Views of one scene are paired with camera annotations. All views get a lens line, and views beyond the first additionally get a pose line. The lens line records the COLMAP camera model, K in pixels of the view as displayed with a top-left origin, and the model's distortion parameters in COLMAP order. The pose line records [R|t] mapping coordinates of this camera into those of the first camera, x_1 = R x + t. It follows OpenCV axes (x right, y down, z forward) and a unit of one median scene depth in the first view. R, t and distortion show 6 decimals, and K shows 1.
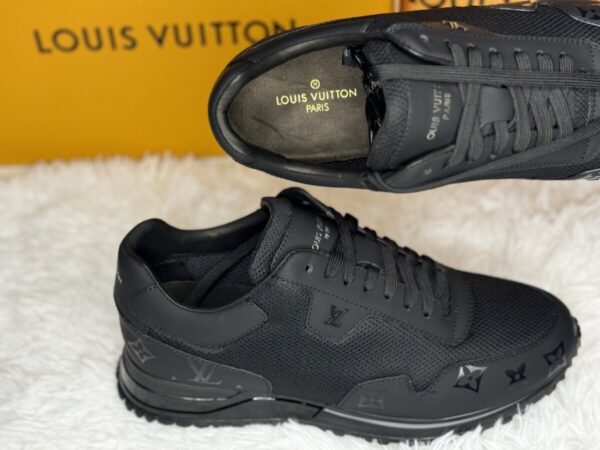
lens RADIAL K [[892.8, 0, 300.0], [0, 892.8, 225.0], [0, 0, 1]] dist [0.068522, -0.124397]
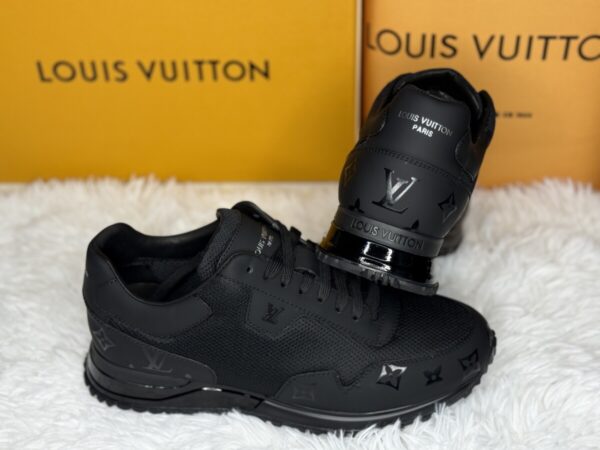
lens RADIAL K [[892.8, 0, 300.0], [0, 892.8, 225.0], [0, 0, 1]] dist [0.068522, -0.124397]
pose [[0.998587, 0.043691, -0.030239, 0.094333], [-0.045490, 0.997063, -0.061615, 0.052503], [0.027458, 0.062903, 0.997642, -0.125401]]
